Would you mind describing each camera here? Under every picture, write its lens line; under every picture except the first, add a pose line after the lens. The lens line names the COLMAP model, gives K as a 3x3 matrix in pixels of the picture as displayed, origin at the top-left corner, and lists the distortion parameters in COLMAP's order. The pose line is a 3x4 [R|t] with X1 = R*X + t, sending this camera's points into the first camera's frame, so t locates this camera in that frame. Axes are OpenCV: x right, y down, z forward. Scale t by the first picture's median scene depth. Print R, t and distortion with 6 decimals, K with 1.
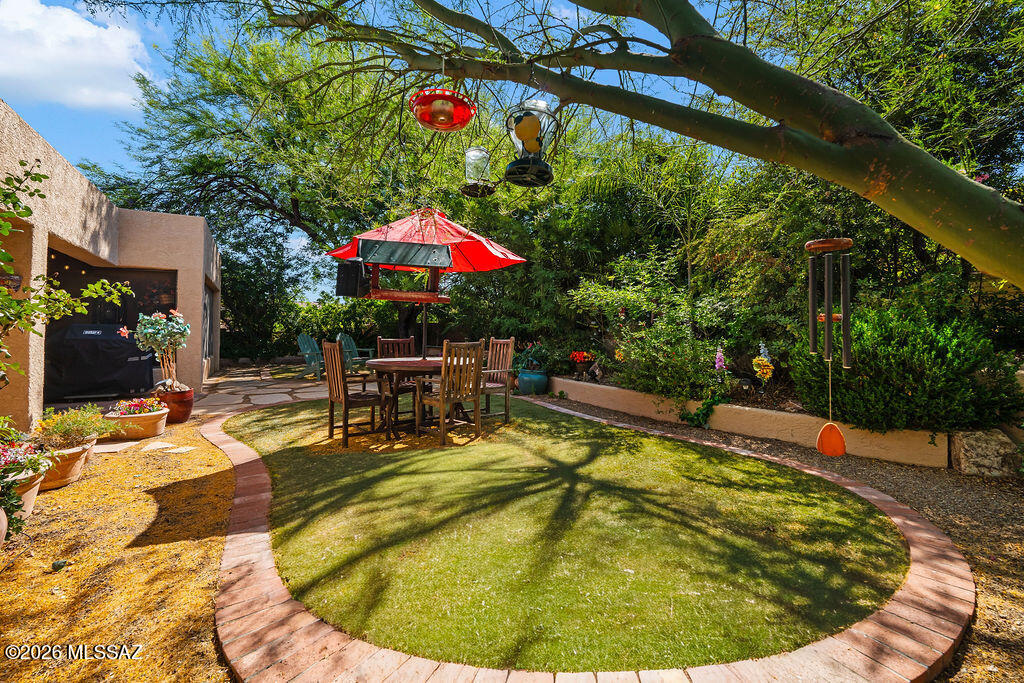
lens RADIAL K [[464.5, 0, 512.2], [0, 464.5, 320.8], [0, 0, 1]] dist [-0.000945, -0.000325]
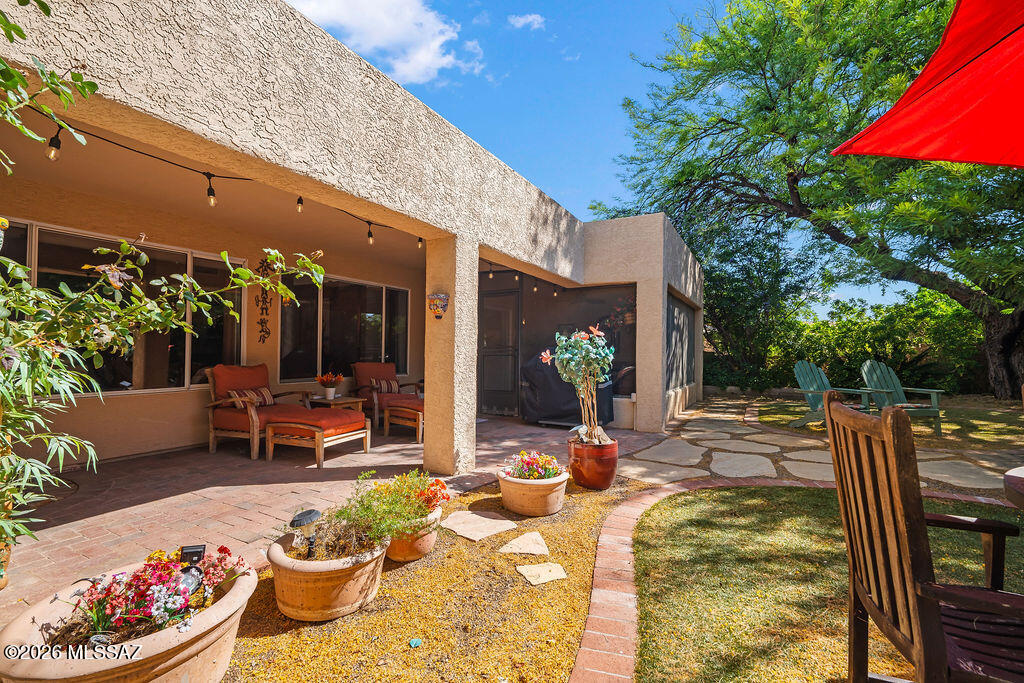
lens RADIAL K [[448.5, 0, 513.4], [0, 448.5, 344.8], [0, 0, 1]] dist [-0.001582, -0.000533]
pose [[0.525508, -0.007779, -0.850753, -0.093131], [0.009853, 0.999947, -0.003057, 0.001990], [0.850732, -0.006776, 0.525556, 0.237947]]
